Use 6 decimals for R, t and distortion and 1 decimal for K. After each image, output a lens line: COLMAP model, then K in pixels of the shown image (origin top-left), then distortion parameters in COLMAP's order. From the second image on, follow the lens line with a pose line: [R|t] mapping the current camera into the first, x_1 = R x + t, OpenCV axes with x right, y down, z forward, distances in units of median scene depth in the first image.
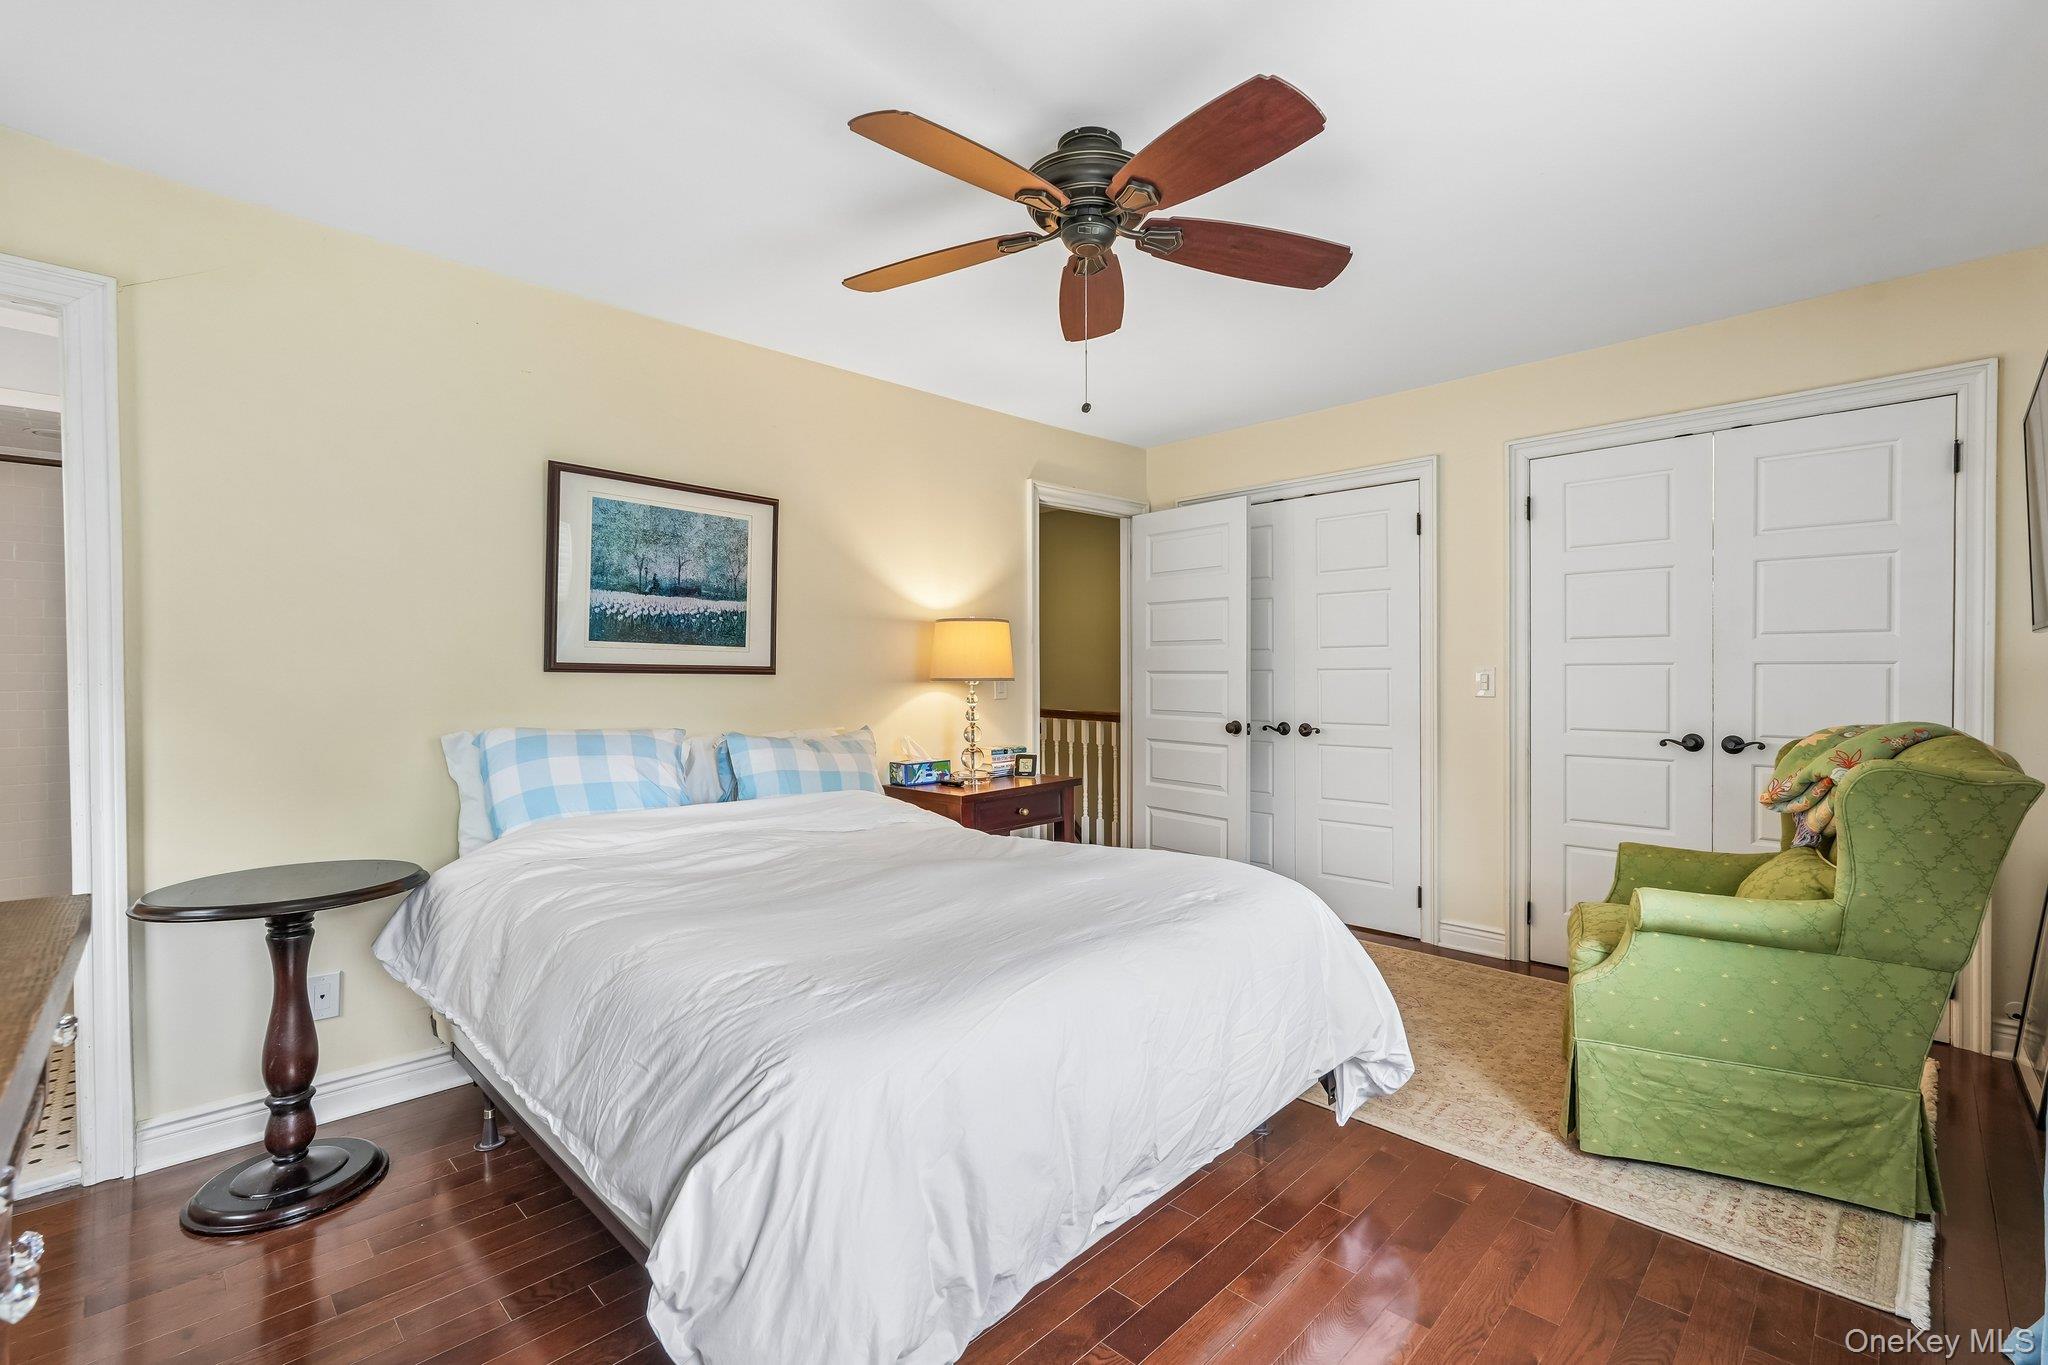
lens RADIAL K [[894.0, 0, 1026.7], [0, 894.0, 678.8], [0, 0, 1]] dist [-0.000584, 0.000187]
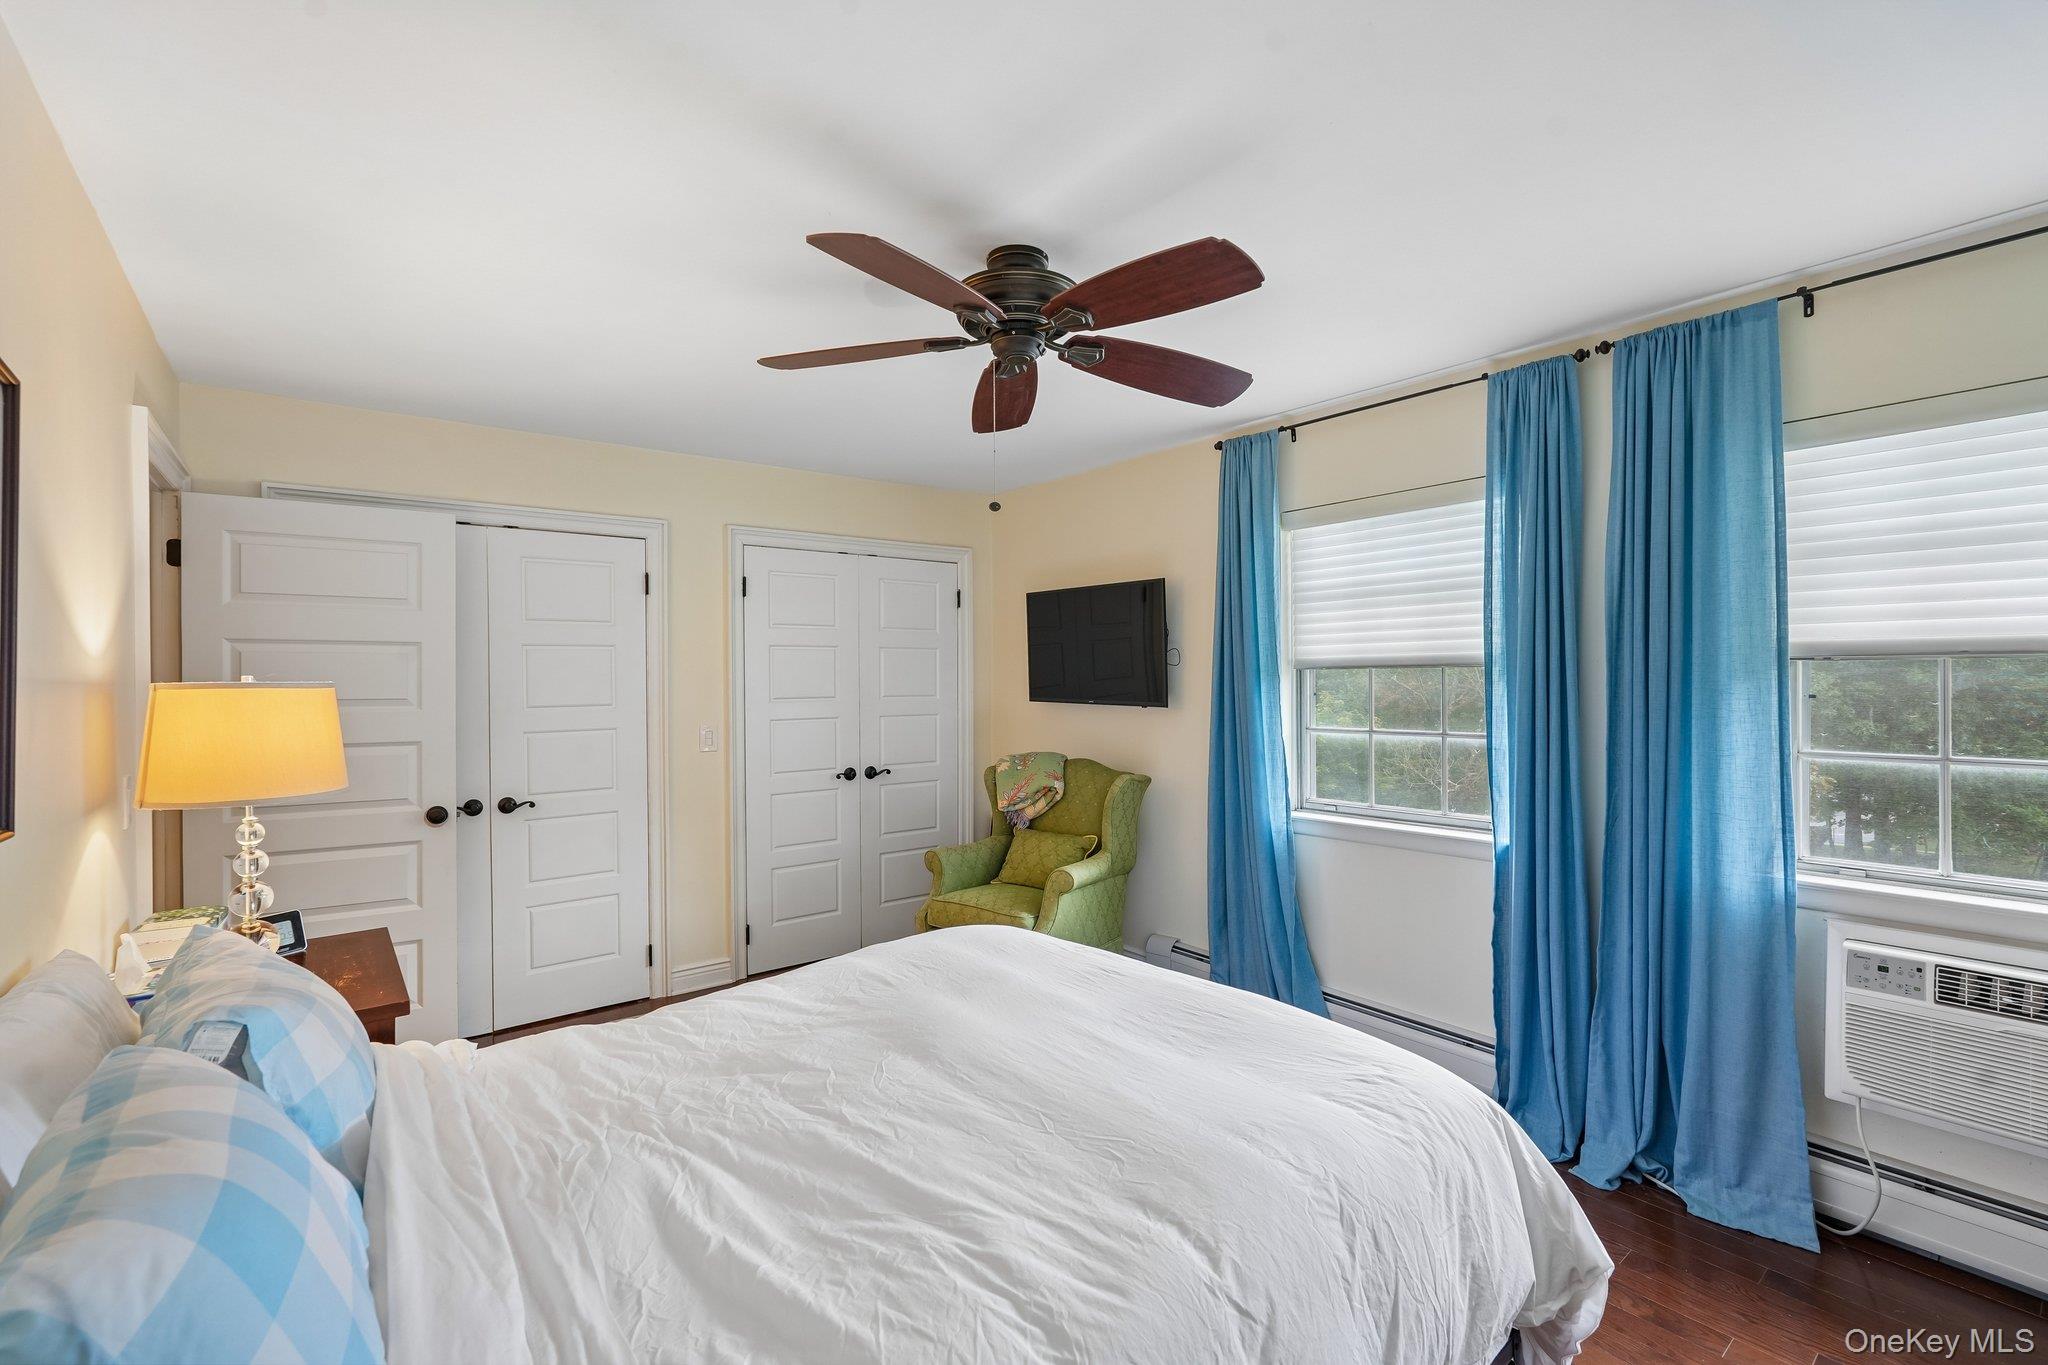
lens RADIAL K [[894.0, 0, 1026.7], [0, 894.0, 678.8], [0, 0, 1]] dist [-0.000584, 0.000187]
pose [[0.134736, -0.004189, 0.990873, -0.538517], [0.008696, 0.999958, 0.003045, -0.070926], [-0.990843, 0.008206, 0.134767, 0.478654]]
